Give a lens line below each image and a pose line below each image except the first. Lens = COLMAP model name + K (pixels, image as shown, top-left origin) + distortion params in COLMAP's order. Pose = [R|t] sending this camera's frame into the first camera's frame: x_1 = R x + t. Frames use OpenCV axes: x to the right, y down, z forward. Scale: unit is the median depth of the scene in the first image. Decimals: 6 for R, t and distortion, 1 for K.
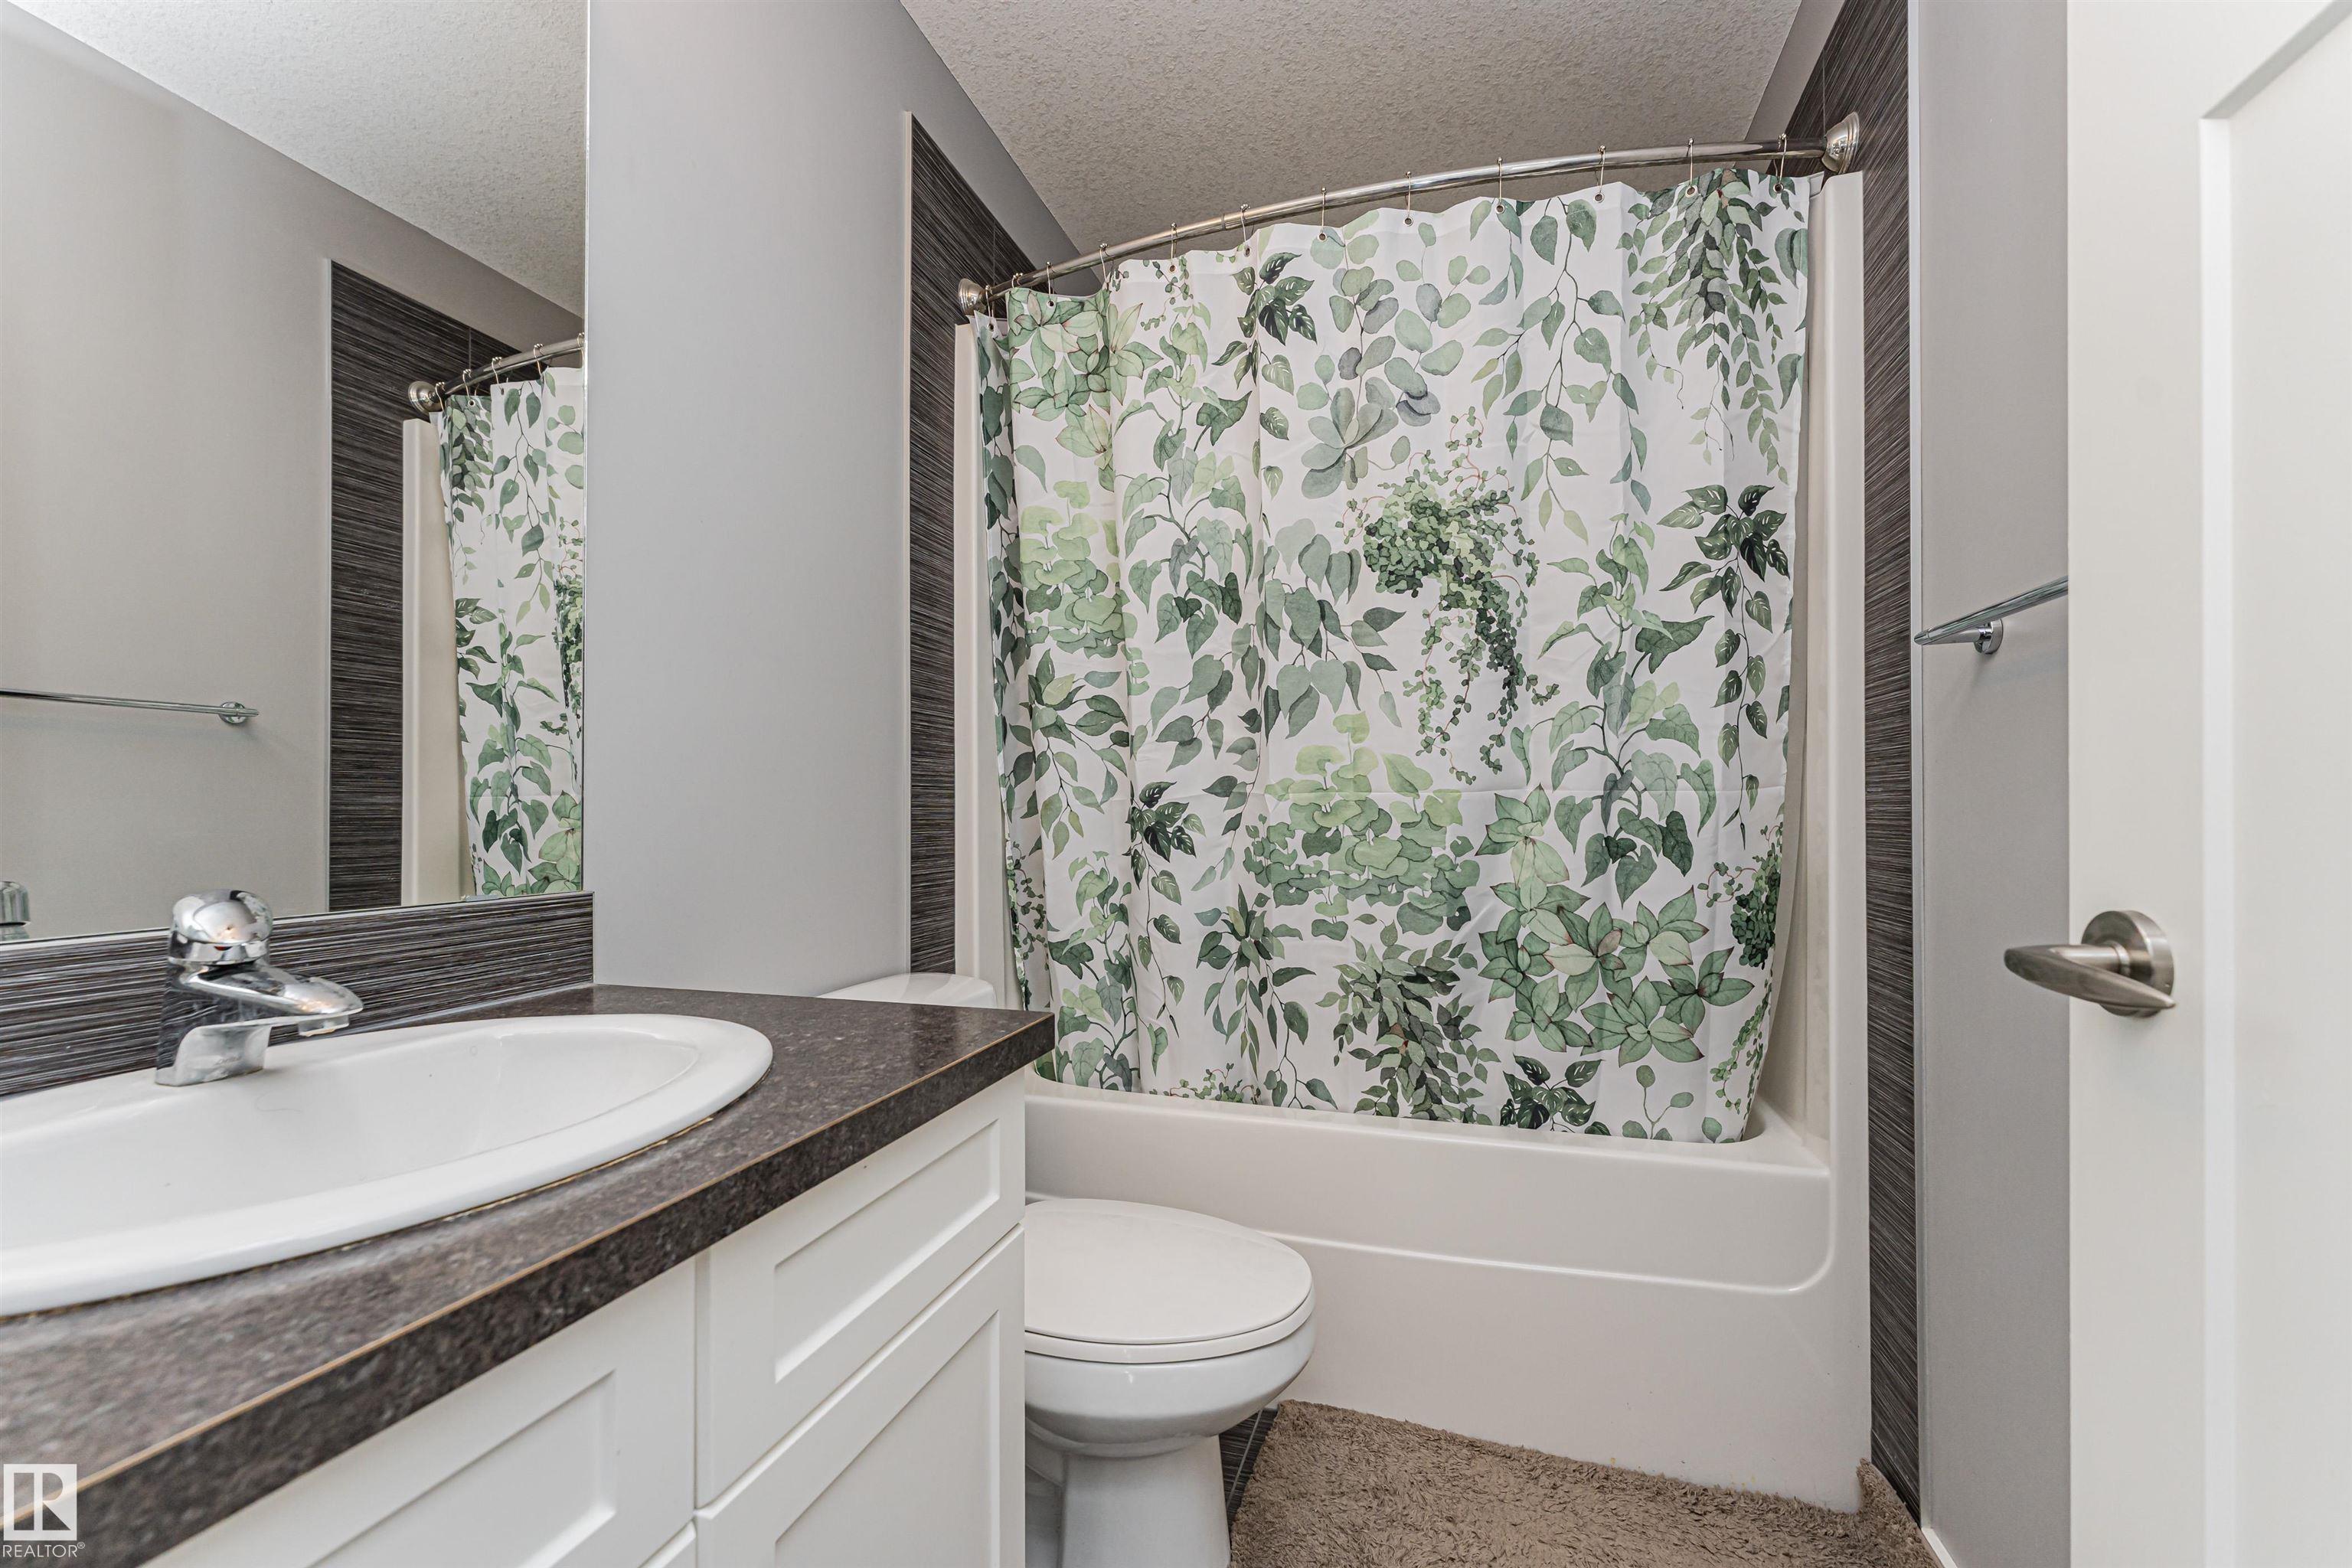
lens RADIAL K [[944.4, 0, 1167.2], [0, 944.4, 796.1], [0, 0, 1]] dist [-0.000562, -0.000238]
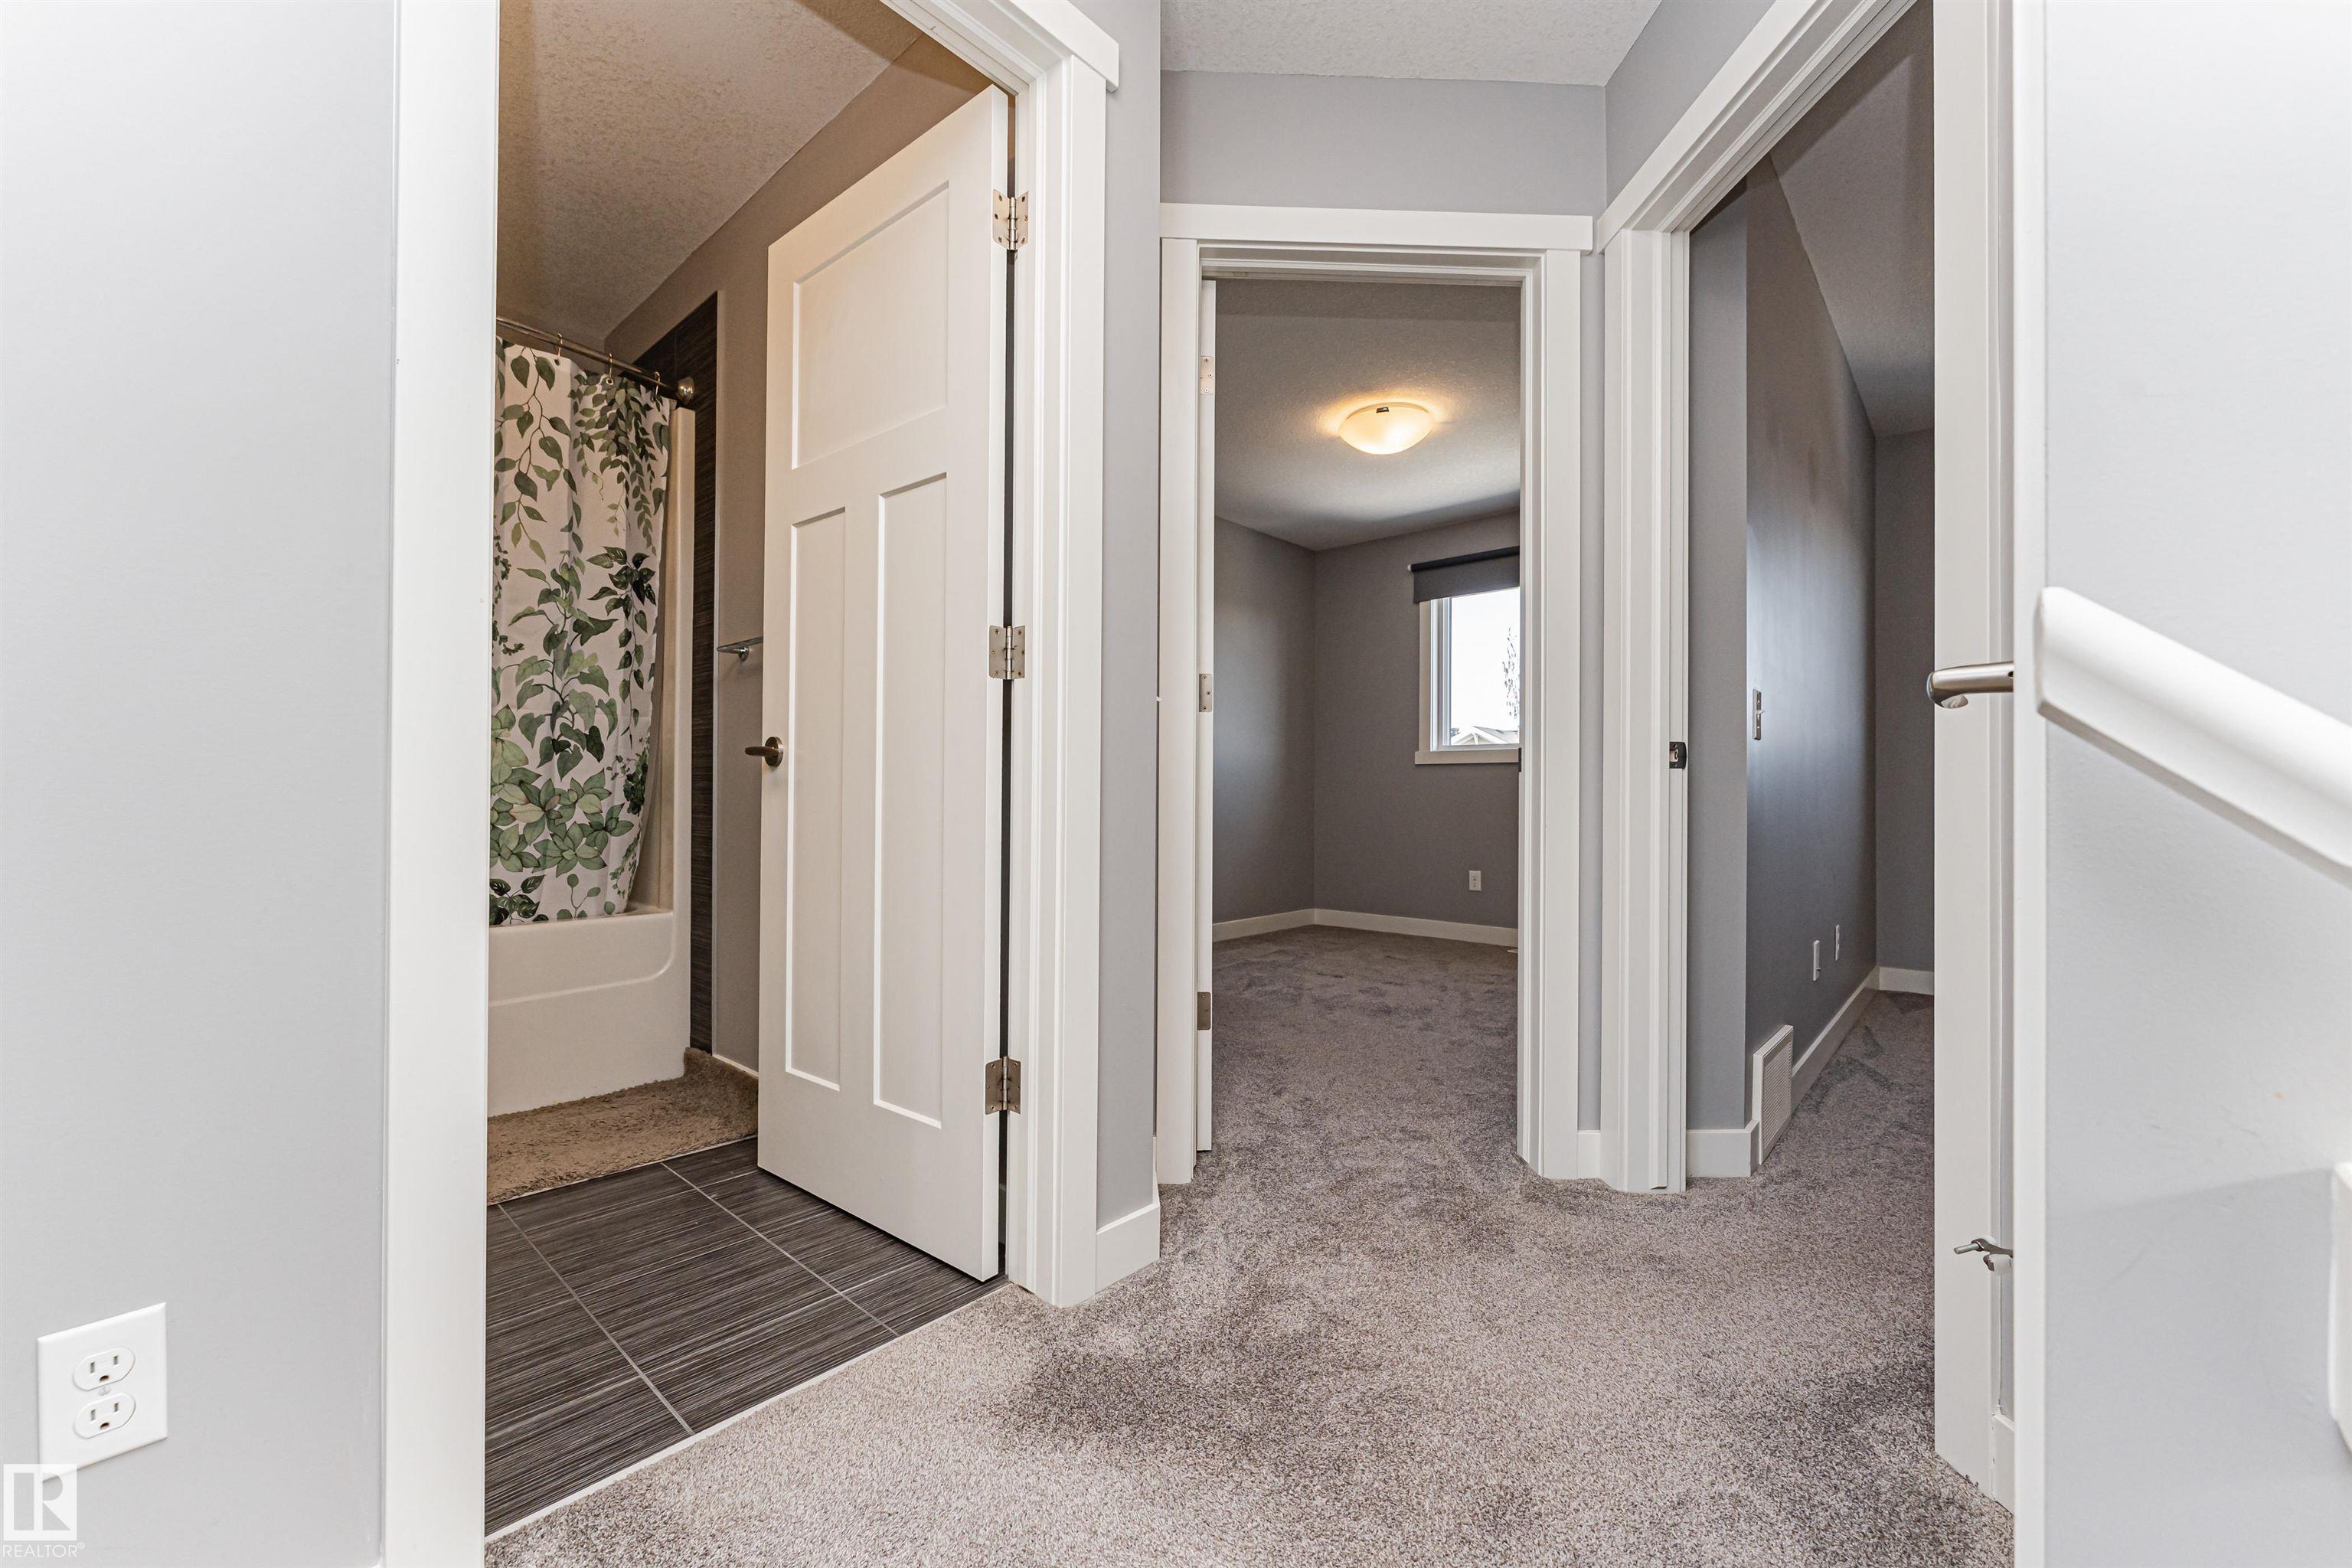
lens RADIAL K [[935.8, 0, 1181.0], [0, 935.8, 792.7], [0, 0, 1]] dist [-0.000566, 0.000401]
pose [[0.409493, 0.004605, 0.912302, -0.580067], [-0.016116, 0.999868, 0.002187, 0.114070], [-0.912171, -0.015598, 0.409513, -0.685879]]
